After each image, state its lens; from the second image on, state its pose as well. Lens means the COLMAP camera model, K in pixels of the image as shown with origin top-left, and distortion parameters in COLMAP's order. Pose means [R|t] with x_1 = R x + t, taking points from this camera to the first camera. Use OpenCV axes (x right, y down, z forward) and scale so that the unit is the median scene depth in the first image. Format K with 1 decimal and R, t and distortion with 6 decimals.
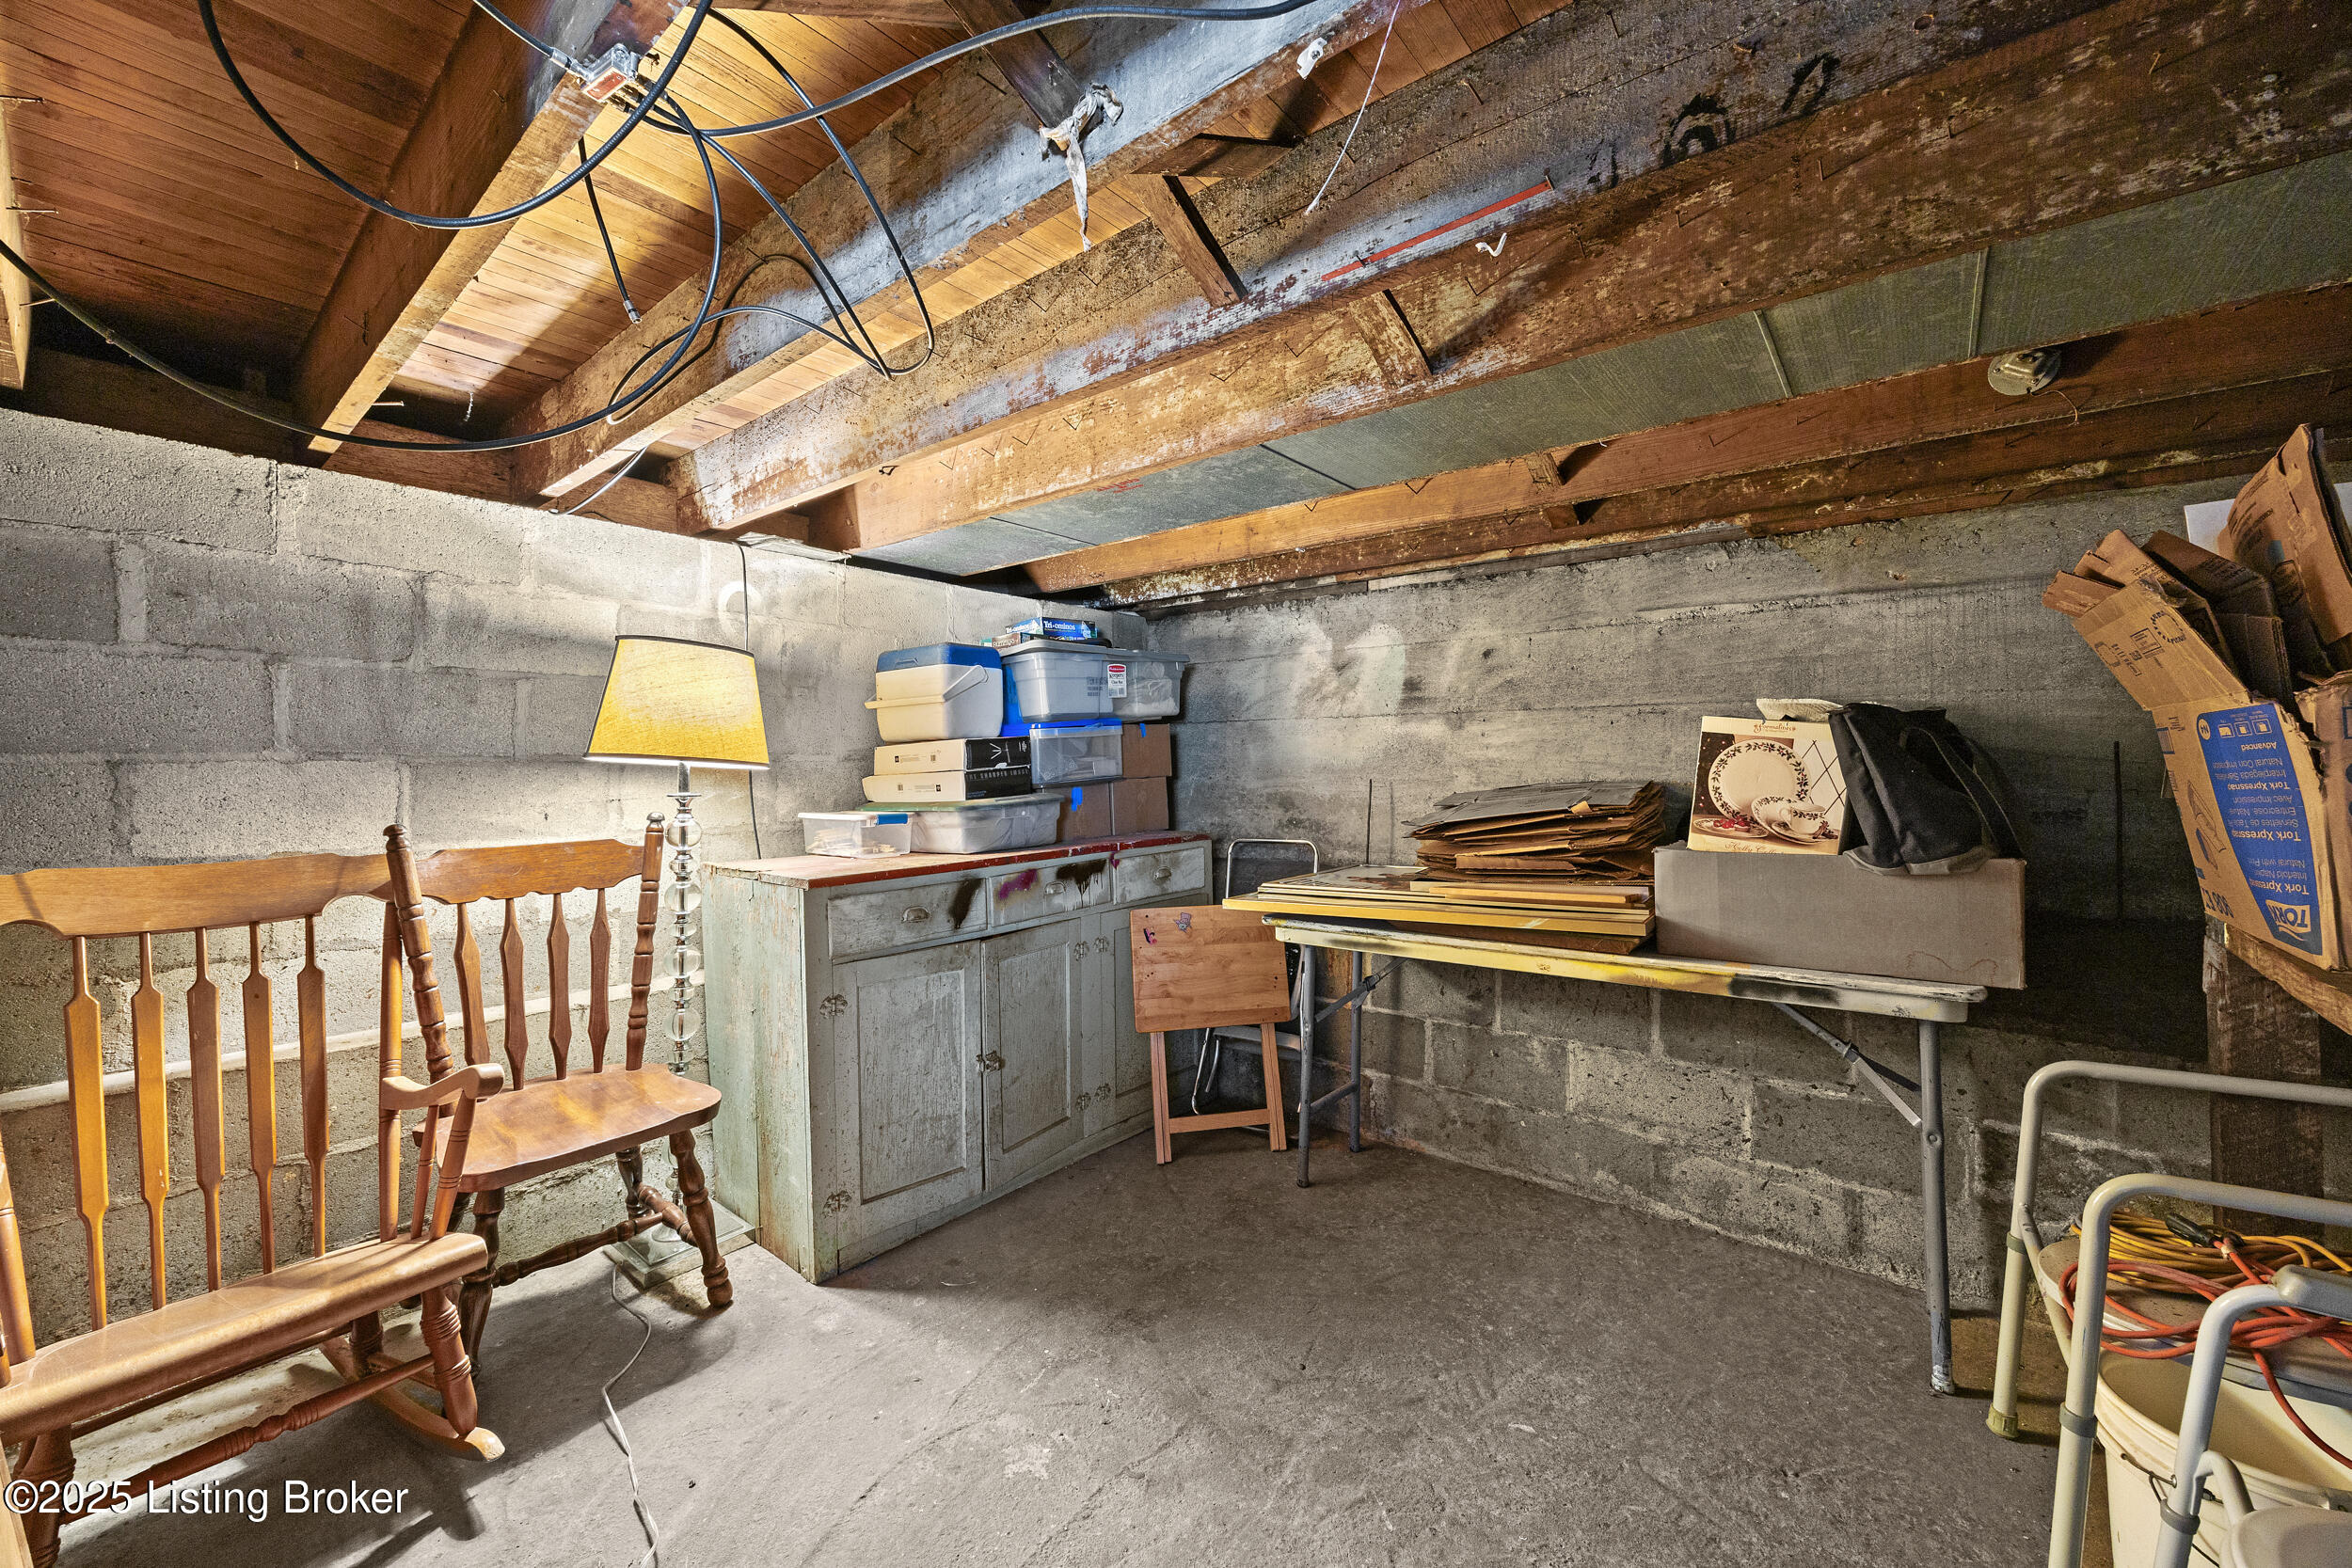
lens RADIAL K [[910.0, 0, 1180.0], [0, 910.0, 778.6], [0, 0, 1]] dist [0.002375, -0.000063]
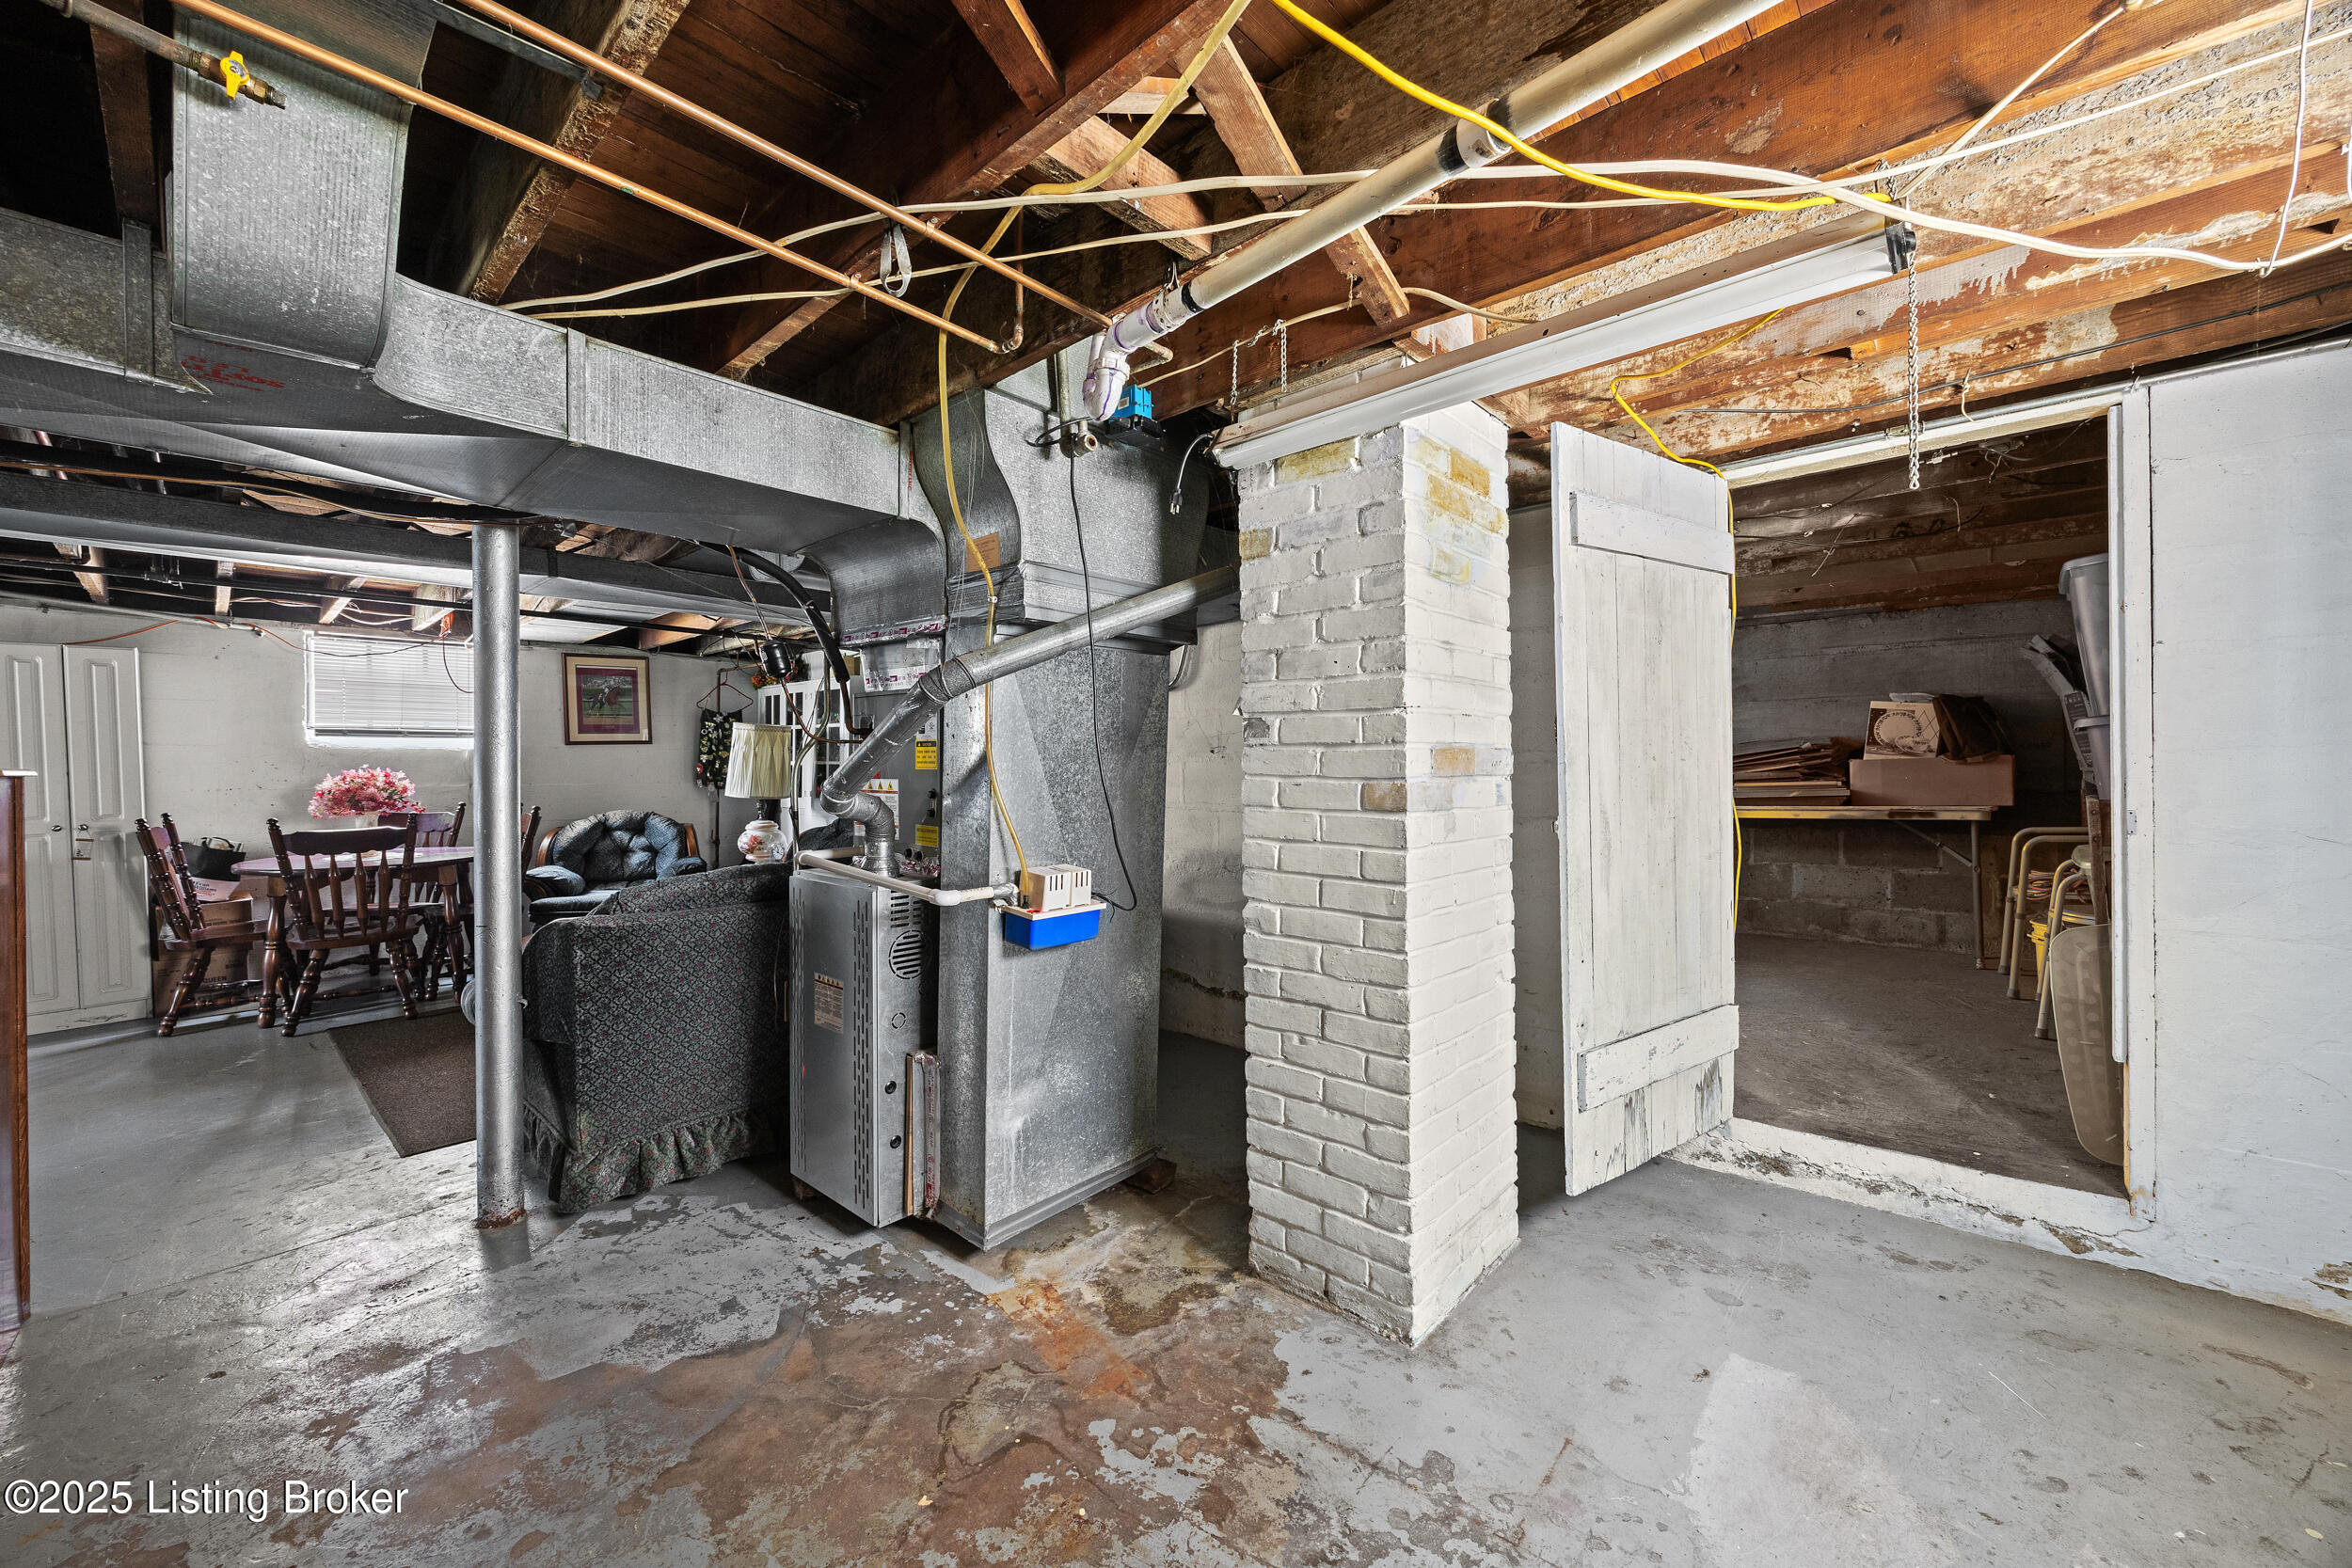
lens RADIAL K [[910.0, 0, 1174.1], [0, 910.0, 790.3], [0, 0, 1]] dist [0.002375, -0.000063]
pose [[0.998879, -0.007051, -0.046816, -1.028568], [0.007343, 0.999955, 0.006079, 0.123729], [0.046771, -0.006416, 0.998885, -1.311907]]
